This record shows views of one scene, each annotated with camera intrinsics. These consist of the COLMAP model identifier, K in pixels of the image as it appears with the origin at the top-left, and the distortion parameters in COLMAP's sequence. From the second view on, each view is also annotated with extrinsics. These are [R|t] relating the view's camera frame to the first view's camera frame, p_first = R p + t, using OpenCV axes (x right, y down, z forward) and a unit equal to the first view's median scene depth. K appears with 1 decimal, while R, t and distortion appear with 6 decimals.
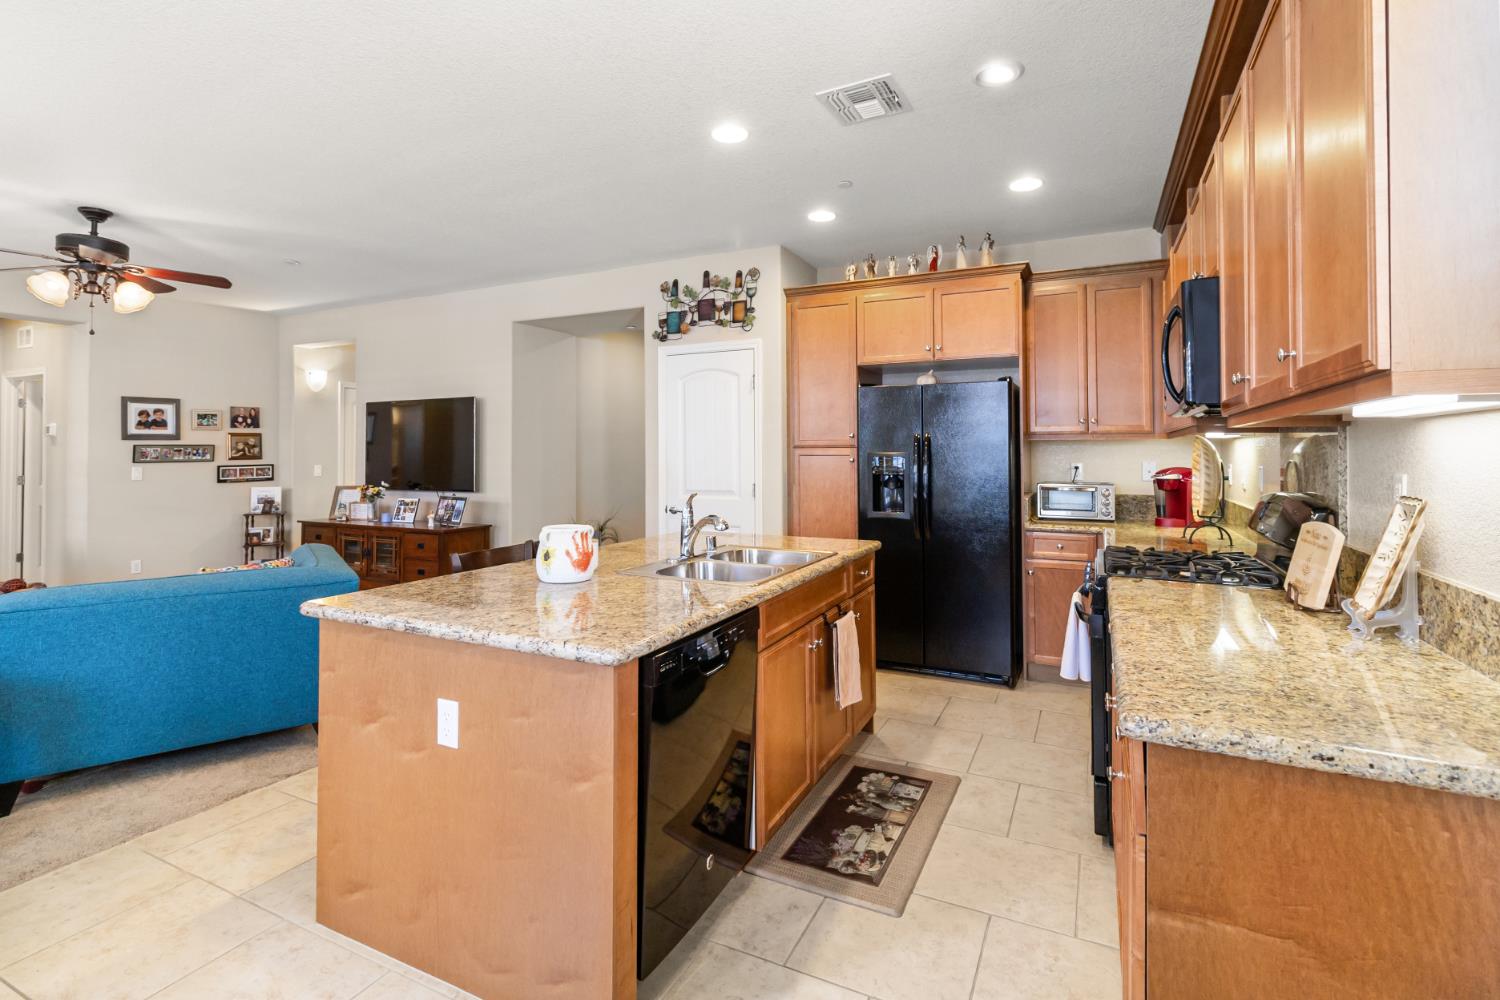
lens RADIAL K [[702.0, 0, 752.1], [0, 702.0, 441.4], [0, 0, 1]] dist [0.000795, 0.000080]
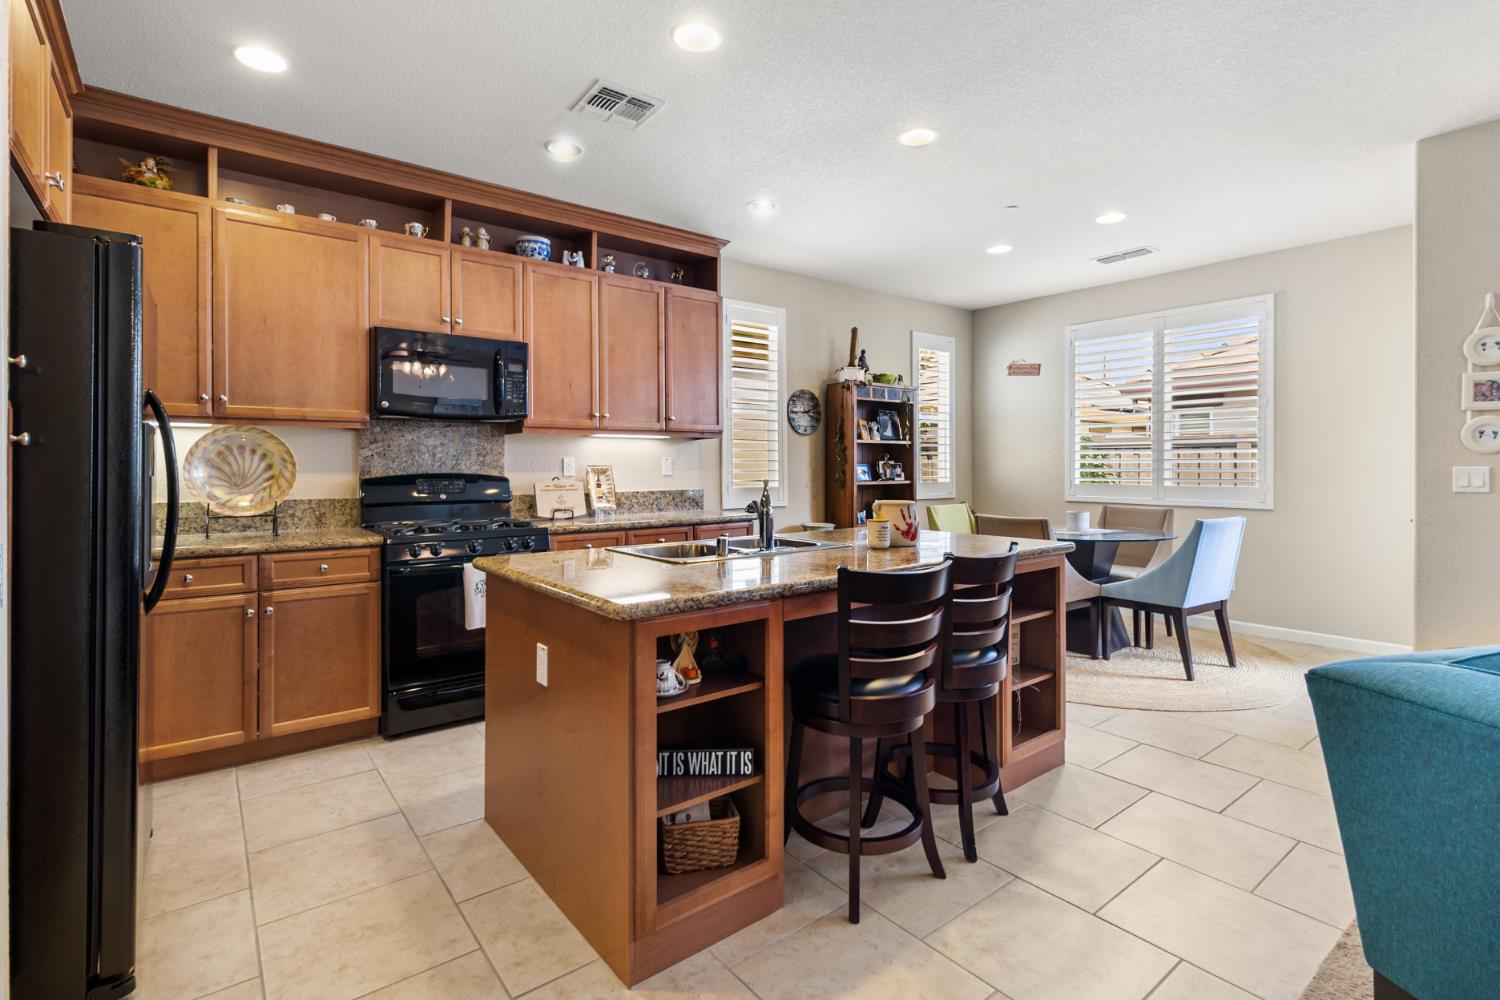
lens RADIAL K [[711.7, 0, 752.0], [0, 711.7, 467.5], [0, 0, 1]] dist [0.000288, 0.000313]
pose [[-0.900905, 0.001422, 0.434015, -0.279237], [-0.004957, 0.999896, -0.013566, 0.040733], [-0.433989, -0.014373, -0.900804, 1.087928]]
